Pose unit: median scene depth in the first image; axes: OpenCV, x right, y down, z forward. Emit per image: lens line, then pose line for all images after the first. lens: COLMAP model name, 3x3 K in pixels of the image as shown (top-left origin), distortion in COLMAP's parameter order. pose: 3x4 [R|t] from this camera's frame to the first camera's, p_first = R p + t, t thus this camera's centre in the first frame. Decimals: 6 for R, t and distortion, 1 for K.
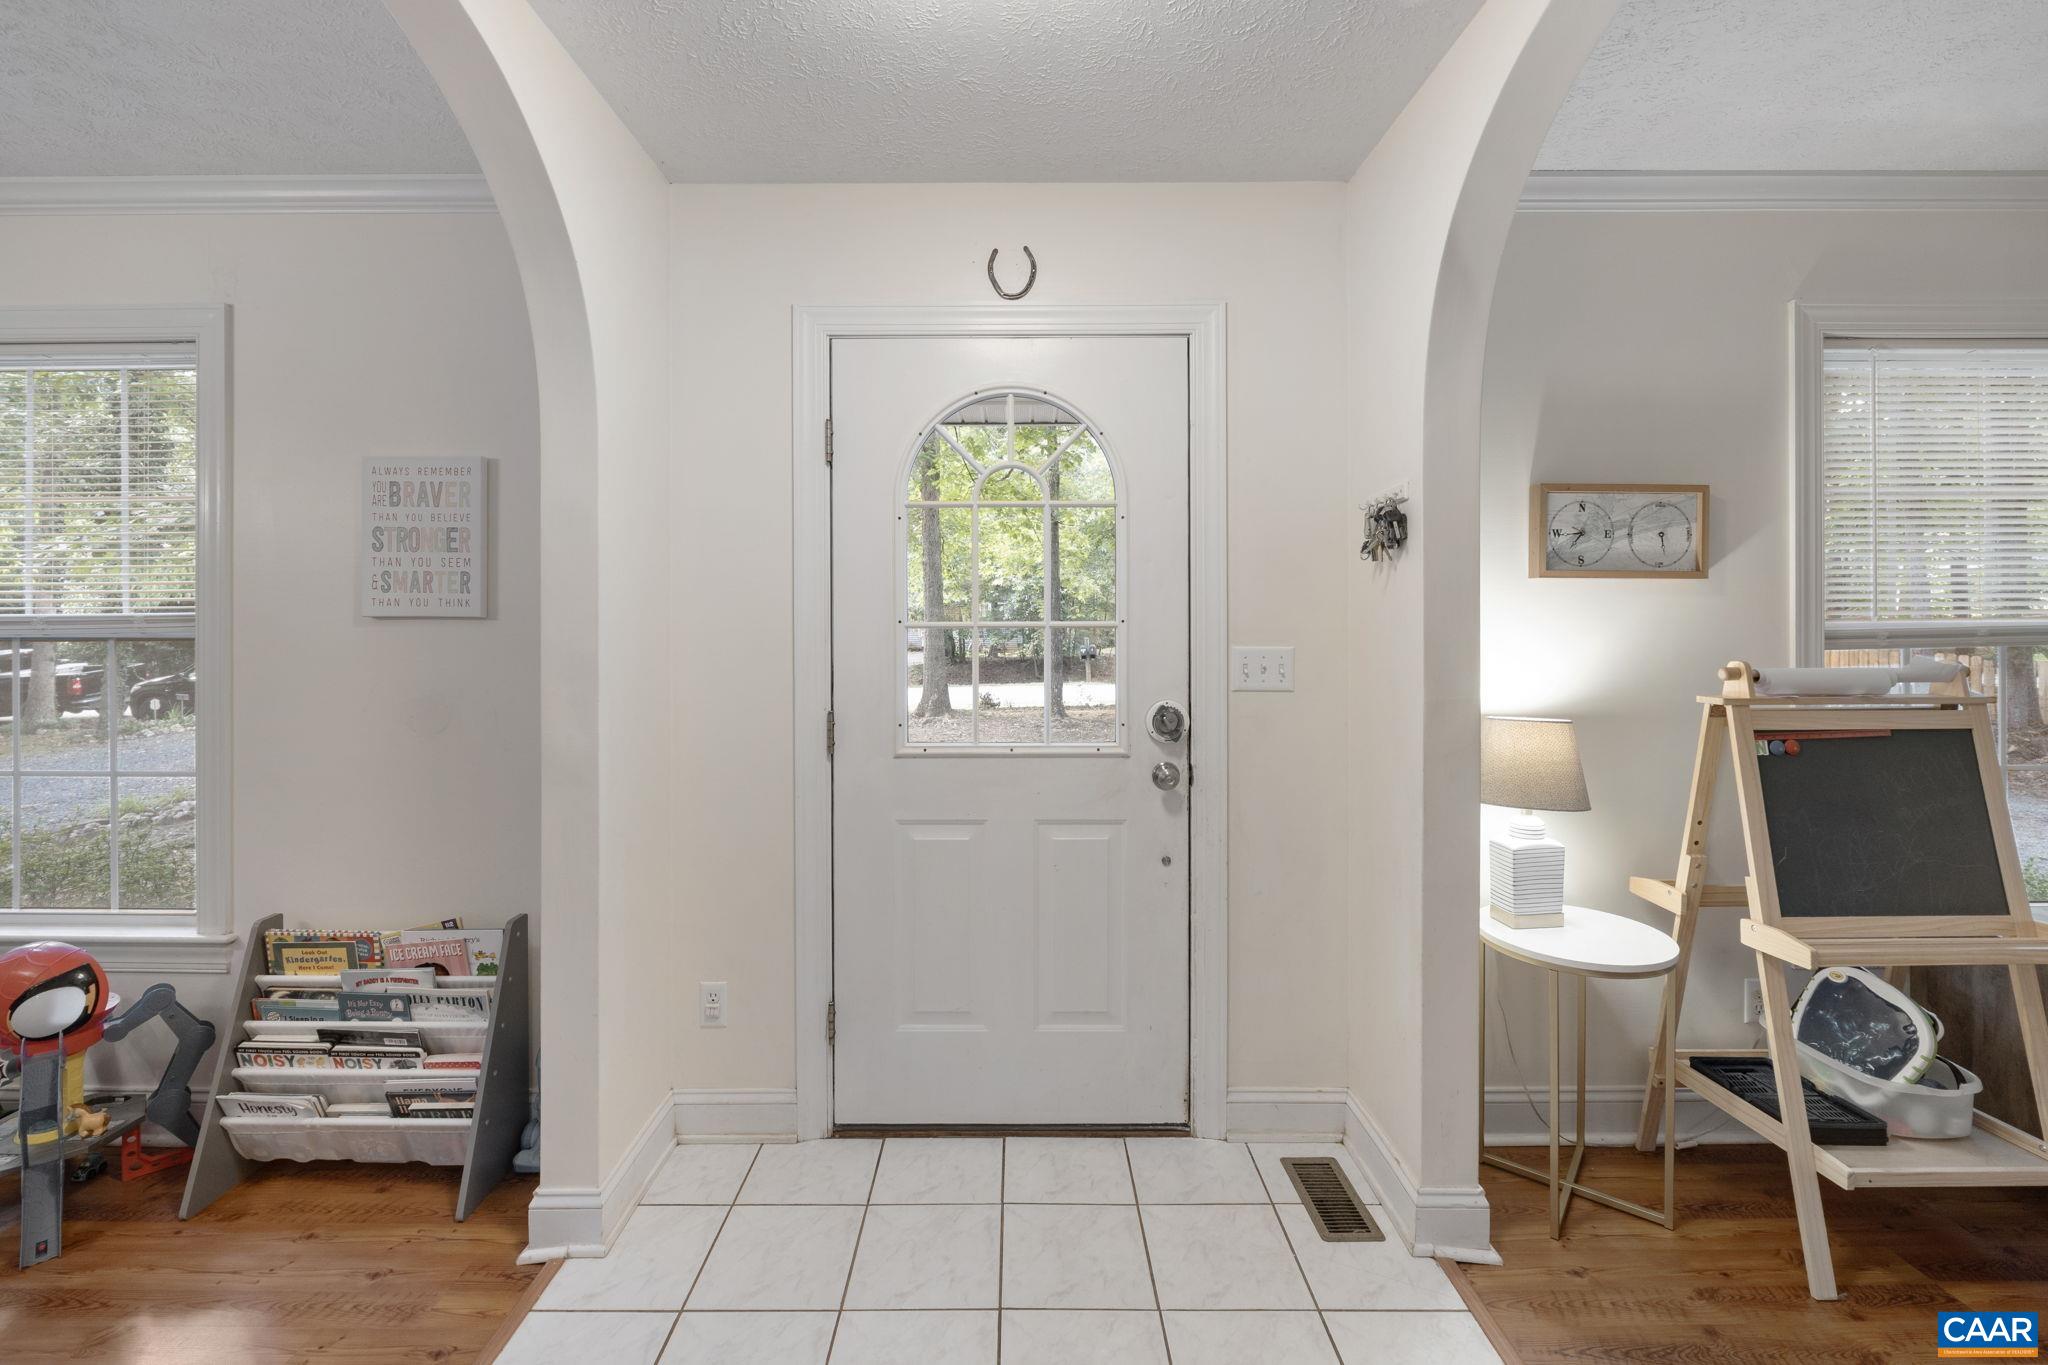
lens RADIAL K [[870.8, 0, 1020.8], [0, 870.8, 652.6], [0, 0, 1]] dist [-0.001677, -0.000053]
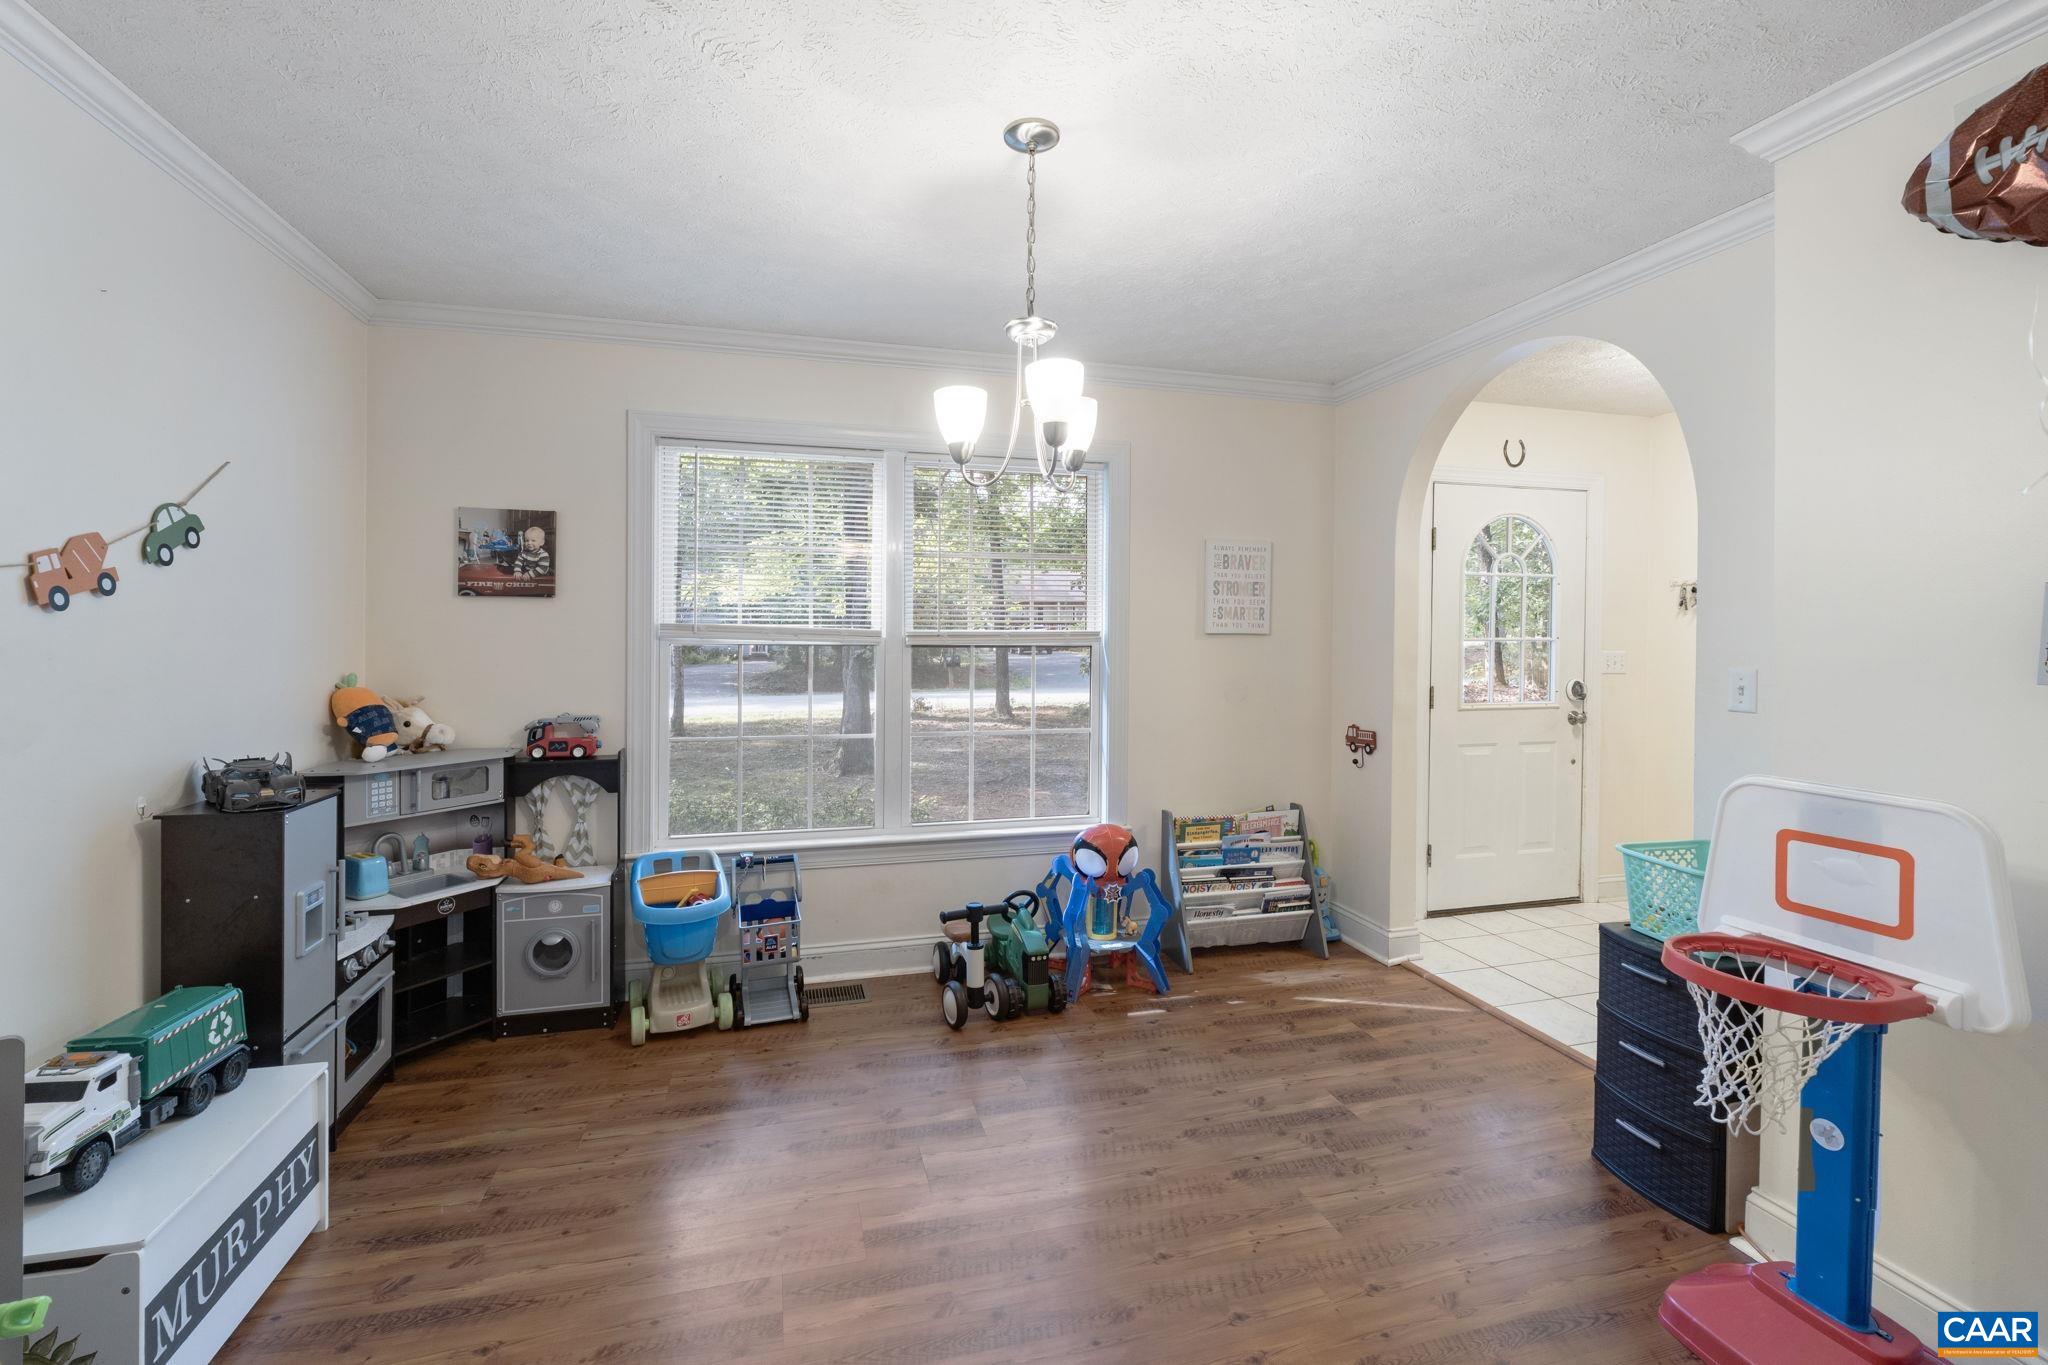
lens RADIAL K [[889.5, 0, 1029.5], [0, 889.5, 673.3], [0, 0, 1]] dist [-0.000960, 0.000027]
pose [[0.960519, -0.006817, 0.278130, -1.628151], [0.003292, 0.999908, 0.013138, 0.013276], [-0.278194, -0.011704, 0.960454, -0.592873]]
